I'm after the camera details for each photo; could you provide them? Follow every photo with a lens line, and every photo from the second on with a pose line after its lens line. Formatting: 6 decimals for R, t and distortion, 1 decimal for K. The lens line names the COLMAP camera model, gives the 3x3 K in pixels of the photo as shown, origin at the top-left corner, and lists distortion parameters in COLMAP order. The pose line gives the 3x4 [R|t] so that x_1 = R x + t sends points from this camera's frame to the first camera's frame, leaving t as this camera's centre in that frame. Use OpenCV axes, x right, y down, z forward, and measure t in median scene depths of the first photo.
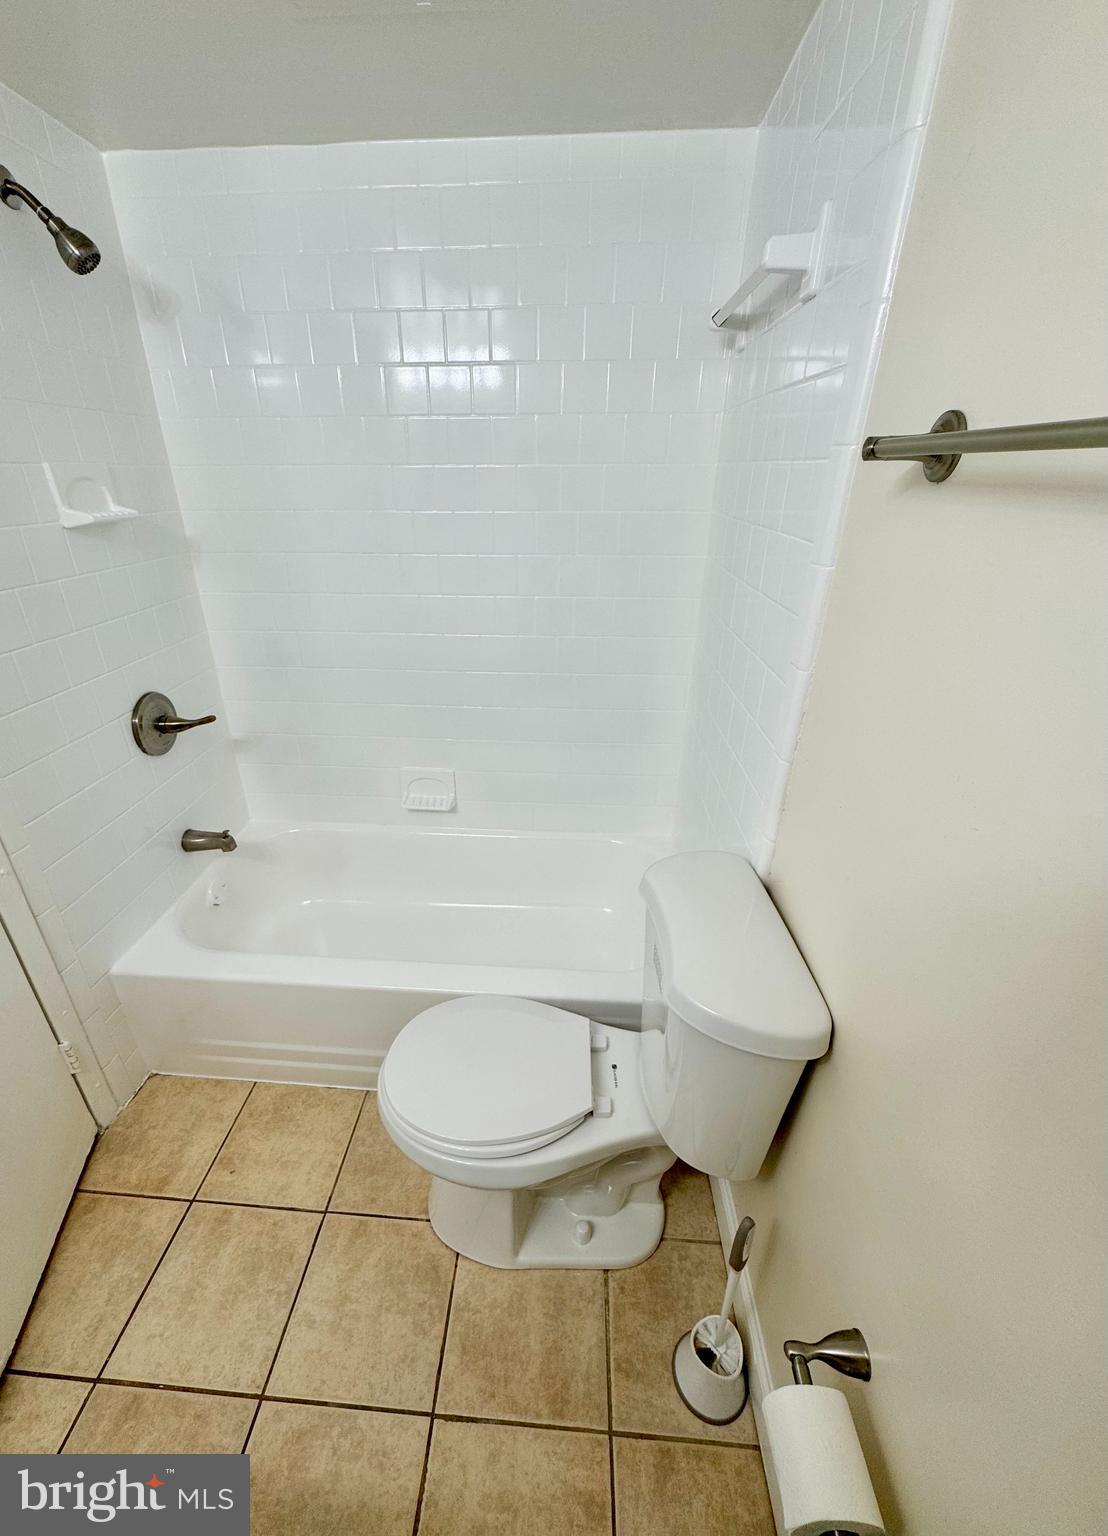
lens RADIAL K [[618.1, 0, 530.9], [0, 618.1, 773.2], [0, 0, 1]] dist [-0.002026, -0.000150]
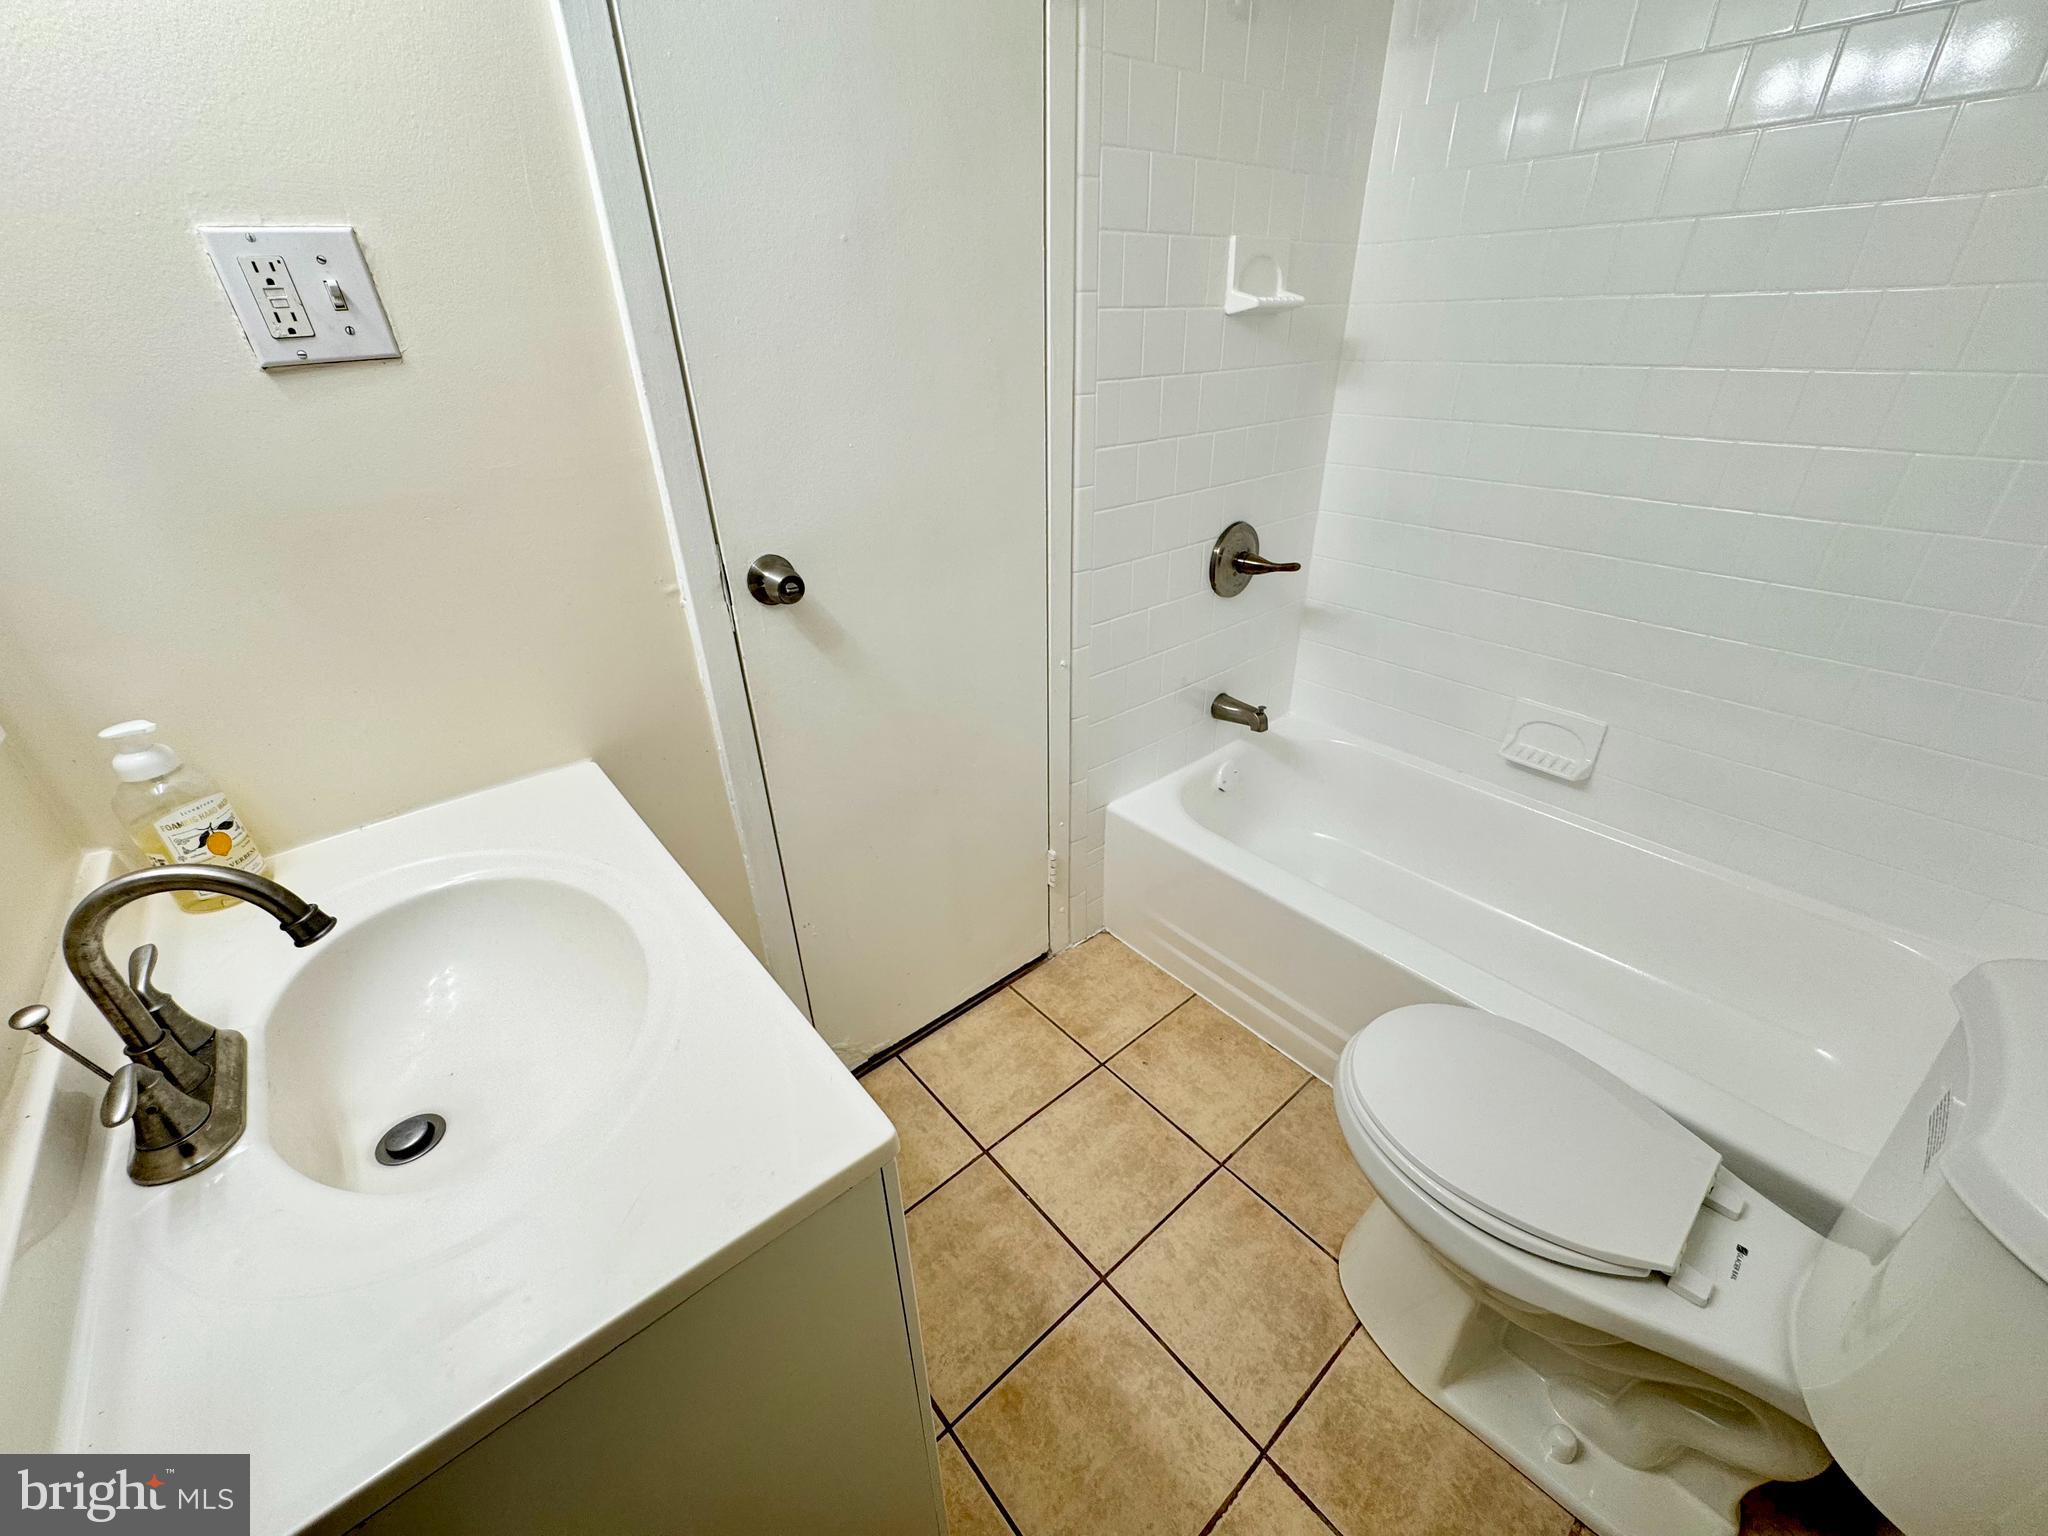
lens RADIAL K [[818.7, 0, 1023.4], [0, 818.7, 765.9], [0, 0, 1]] dist [-0.003819, 0.001005]
pose [[0.702182, 0.326661, -0.632640, -0.001385], [-0.291563, 0.942550, 0.163068, 0.104929], [0.649563, 0.069951, 0.757083, -0.037108]]
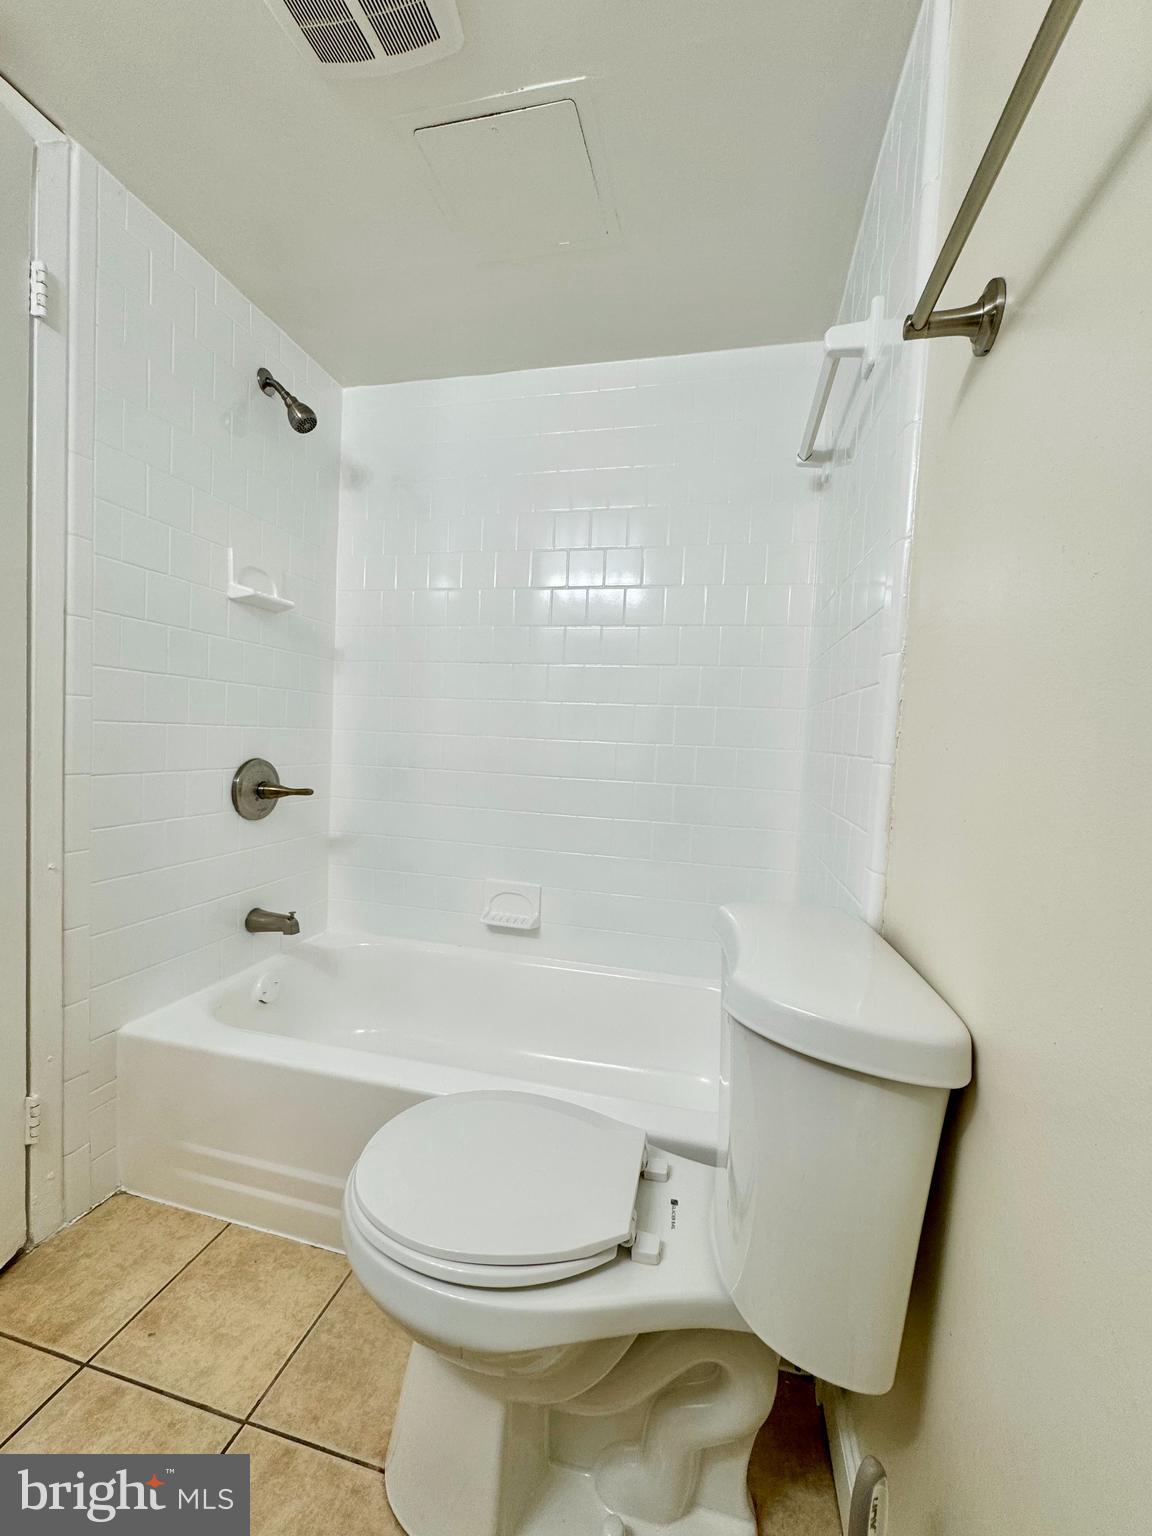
lens RADIAL K [[614.1, 0, 579.7], [0, 614.1, 772.7], [0, 0, 1]] dist [-0.003819, 0.001005]
pose [[0.986200, 0.052808, -0.156912, 0.097885], [-0.110325, 0.916288, -0.385025, 0.267807], [0.123444, 0.397023, 0.909469, 0.143784]]
